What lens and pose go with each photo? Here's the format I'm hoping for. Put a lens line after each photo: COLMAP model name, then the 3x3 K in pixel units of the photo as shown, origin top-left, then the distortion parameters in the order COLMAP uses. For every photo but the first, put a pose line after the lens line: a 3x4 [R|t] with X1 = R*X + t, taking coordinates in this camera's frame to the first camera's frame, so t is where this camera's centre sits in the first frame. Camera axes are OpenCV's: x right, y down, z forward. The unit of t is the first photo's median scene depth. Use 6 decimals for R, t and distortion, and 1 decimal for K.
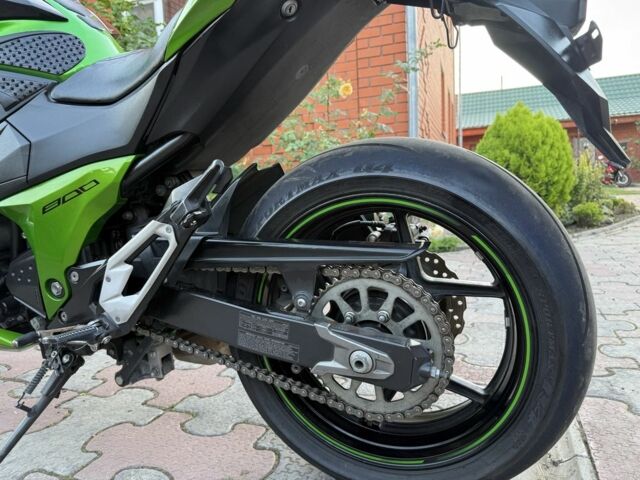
lens RADIAL K [[459.4, 0, 320.0], [0, 459.4, 240.0], [0, 0, 1]] dist [0.074178, -0.087289]
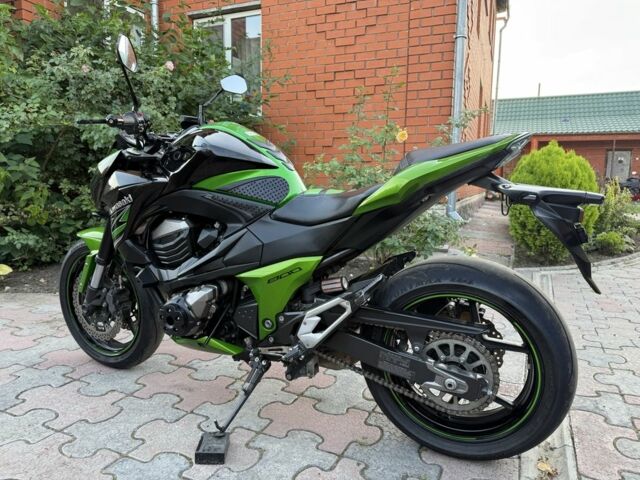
lens RADIAL K [[459.4, 0, 320.0], [0, 459.4, 240.0], [0, 0, 1]] dist [0.074178, -0.087289]
pose [[0.996863, 0.063991, -0.046579, -0.320463], [-0.062974, 0.997750, 0.022990, -0.275833], [0.047945, -0.019985, 0.998650, -0.758884]]
